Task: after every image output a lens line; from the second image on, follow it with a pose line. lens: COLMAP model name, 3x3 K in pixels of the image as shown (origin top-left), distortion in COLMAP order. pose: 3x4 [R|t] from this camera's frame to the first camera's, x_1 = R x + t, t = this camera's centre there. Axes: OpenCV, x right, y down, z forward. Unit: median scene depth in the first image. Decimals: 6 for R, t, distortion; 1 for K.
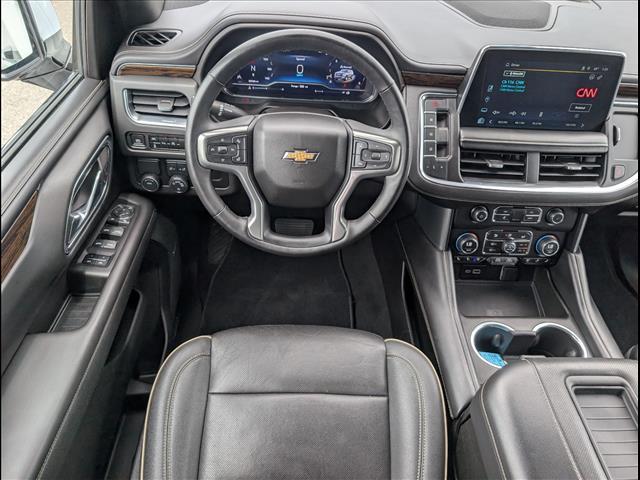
lens RADIAL K [[448.4, 0, 322.6], [0, 448.4, 237.4], [0, 0, 1]] dist [-0.034513, -0.001550]
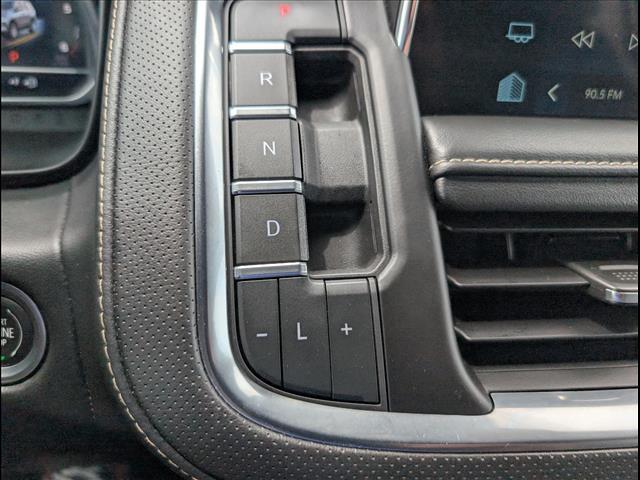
lens RADIAL K [[448.4, 0, 320.6], [0, 448.4, 240.9], [0, 0, 1]] dist [-0.034513, -0.001550]
pose [[0.994649, -0.075699, 0.070305, 0.243769], [0.090898, 0.964661, -0.247321, -0.146392], [-0.049098, 0.252388, 0.966380, 0.817695]]
